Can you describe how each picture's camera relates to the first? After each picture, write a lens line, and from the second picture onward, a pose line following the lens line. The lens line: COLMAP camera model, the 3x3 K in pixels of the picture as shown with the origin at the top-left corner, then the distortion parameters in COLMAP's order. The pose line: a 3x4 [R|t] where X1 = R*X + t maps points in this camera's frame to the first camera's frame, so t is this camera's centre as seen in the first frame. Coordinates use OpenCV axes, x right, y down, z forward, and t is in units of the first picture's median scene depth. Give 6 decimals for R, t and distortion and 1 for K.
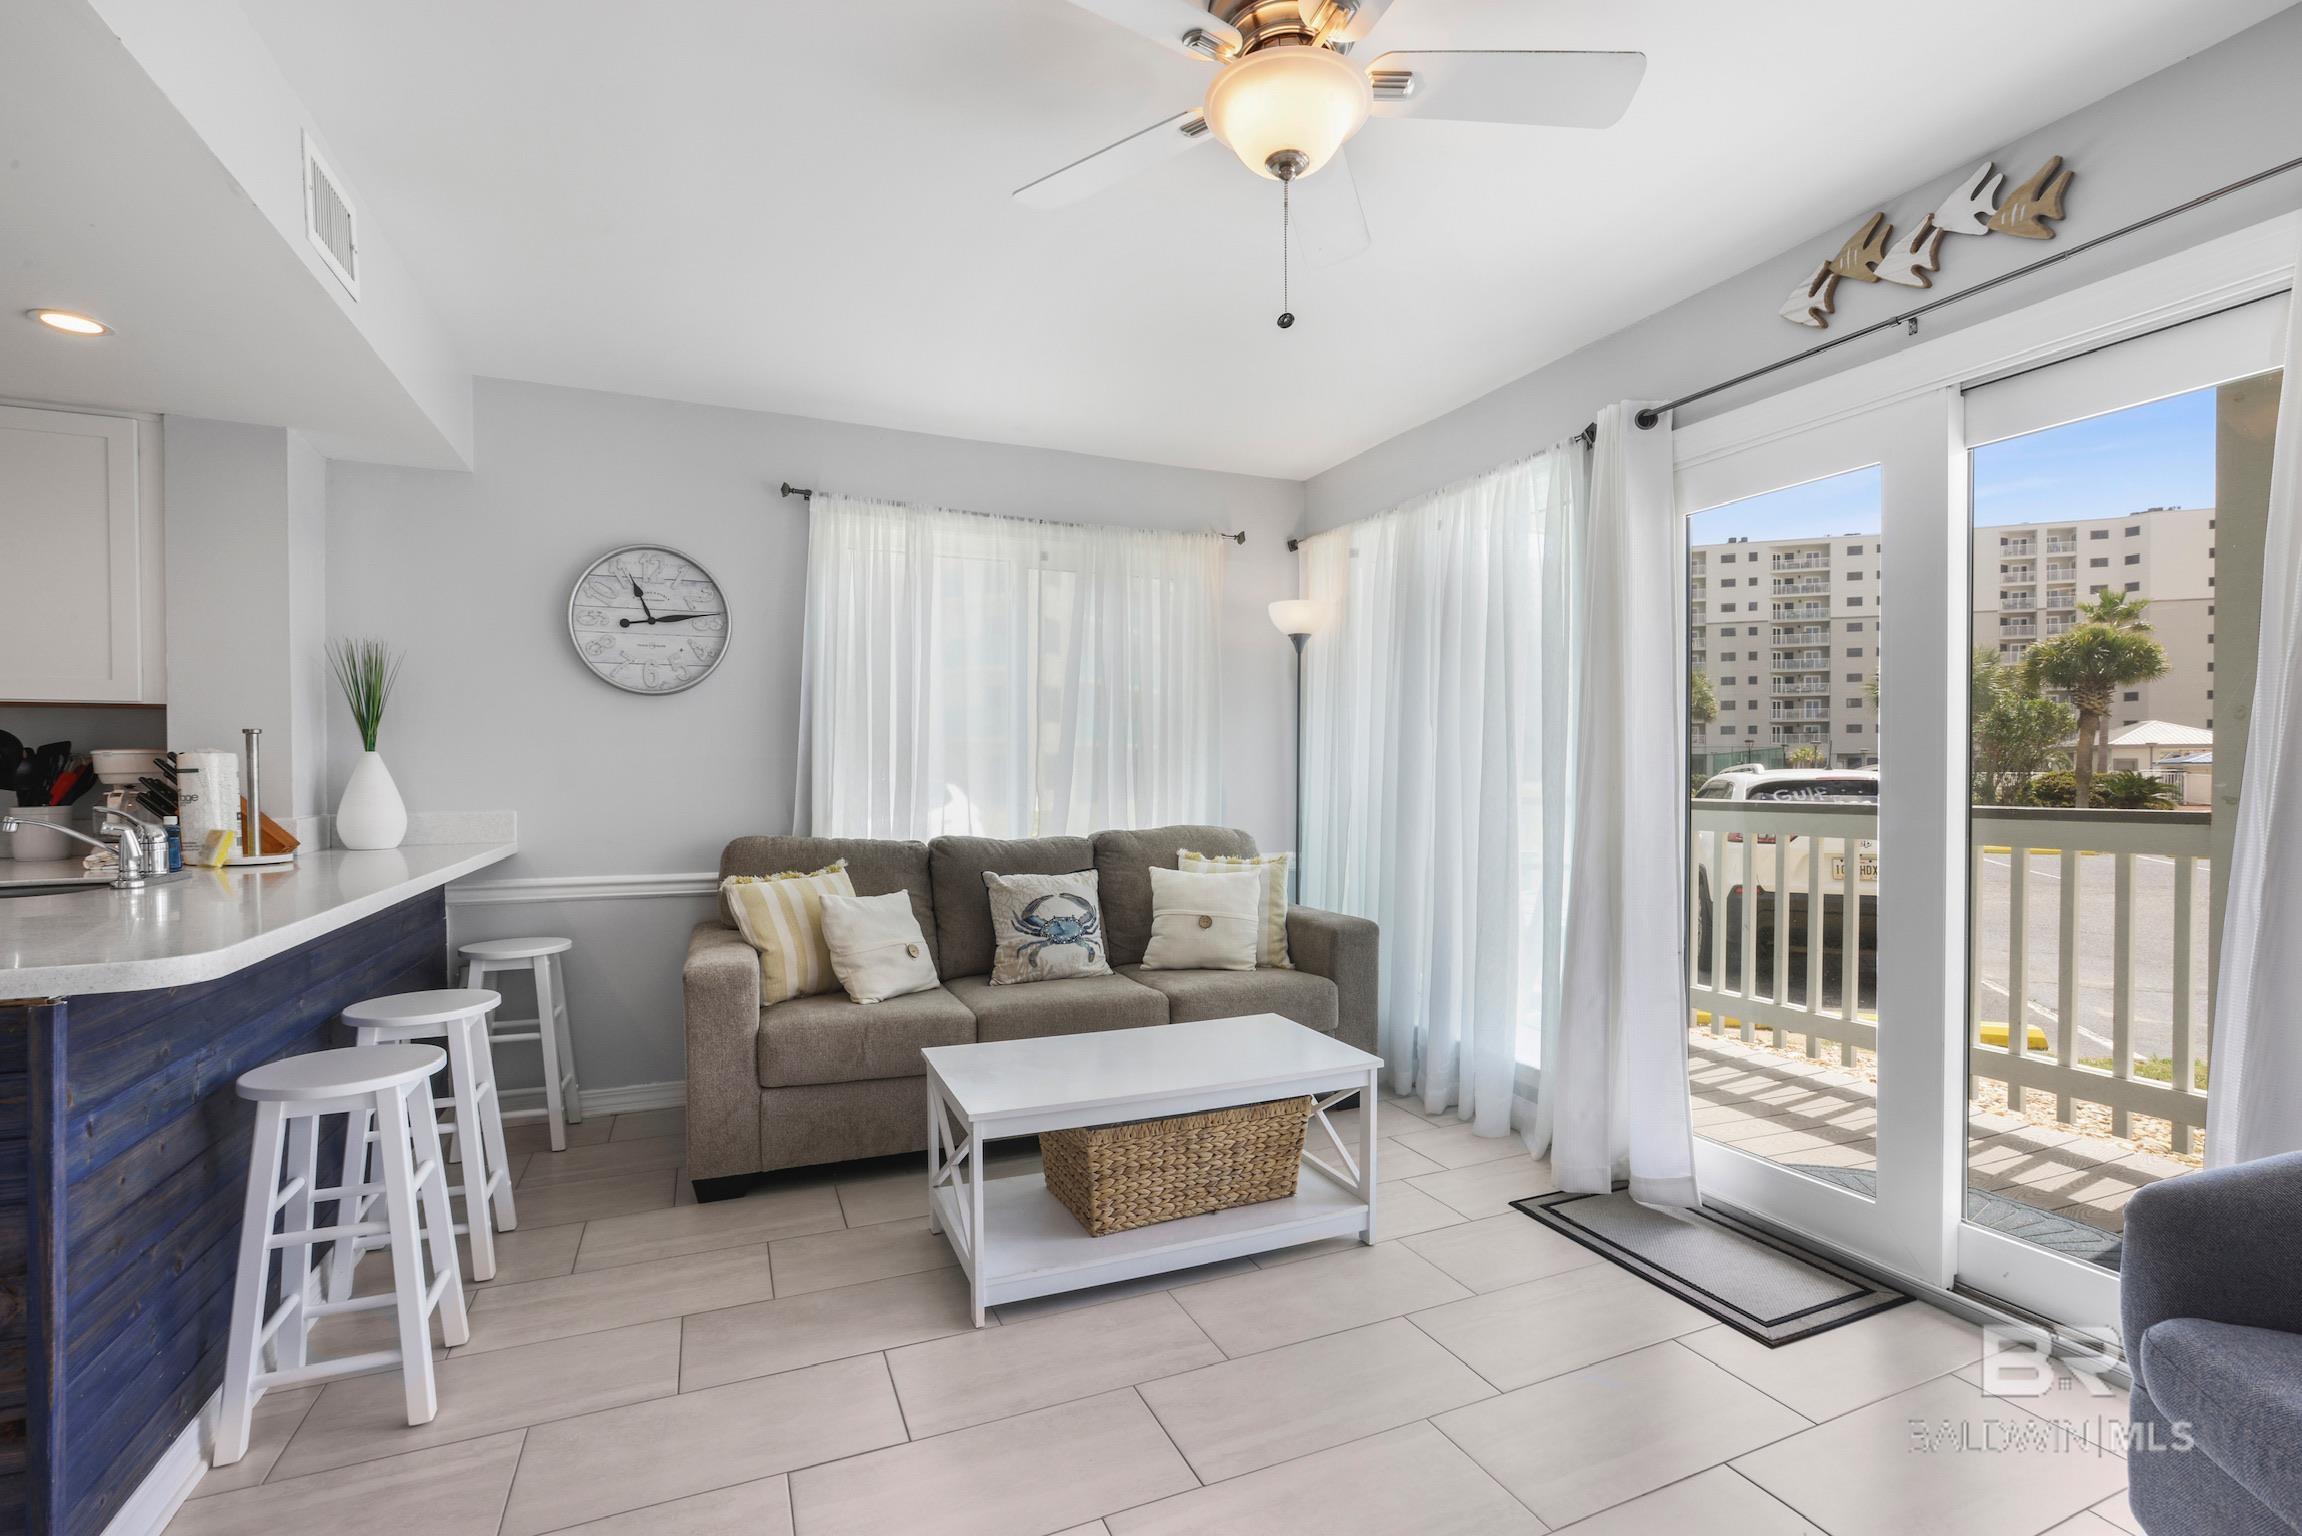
lens RADIAL K [[1028.7, 0, 1169.1], [0, 1028.7, 774.9], [0, 0, 1]] dist [-0.017126, -0.000195]
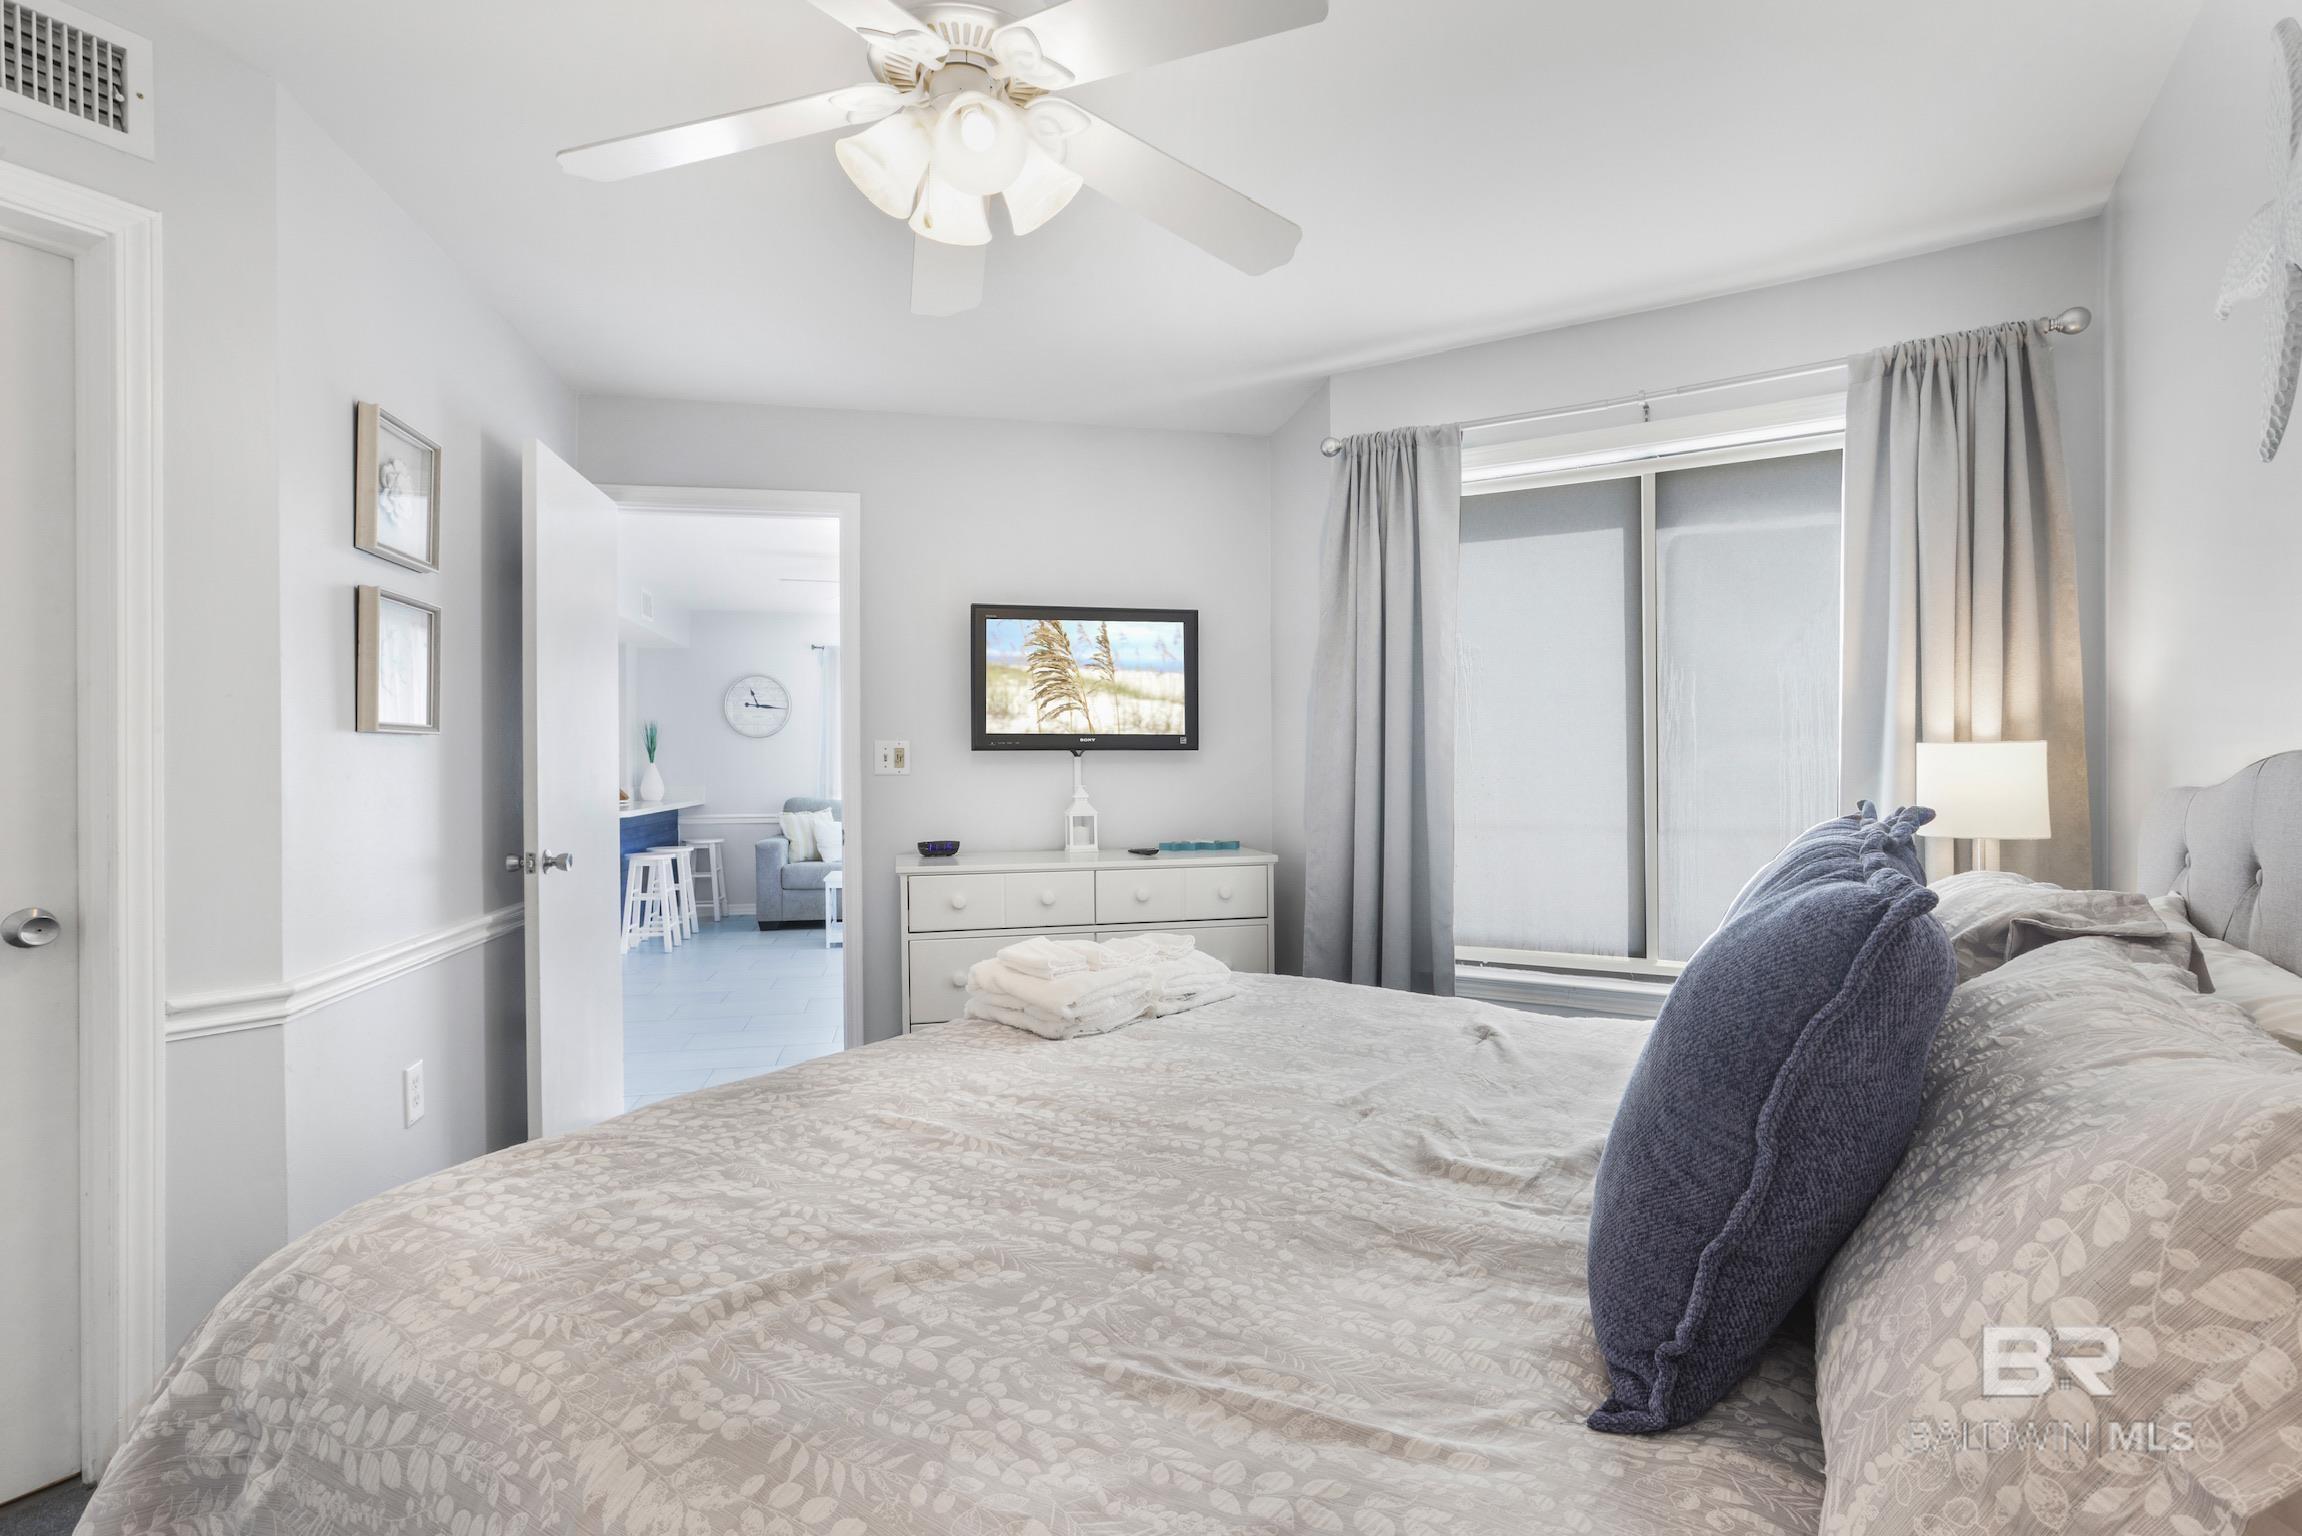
lens RADIAL K [[1028.7, 0, 1132.0], [0, 1028.7, 774.0], [0, 0, 1]] dist [-0.017126, -0.000195]
pose [[0.978846, 0.001353, -0.204595, 0.830347], [-0.003446, 0.999945, -0.009878, 0.025039], [0.204570, 0.010375, 0.978797, -1.145193]]
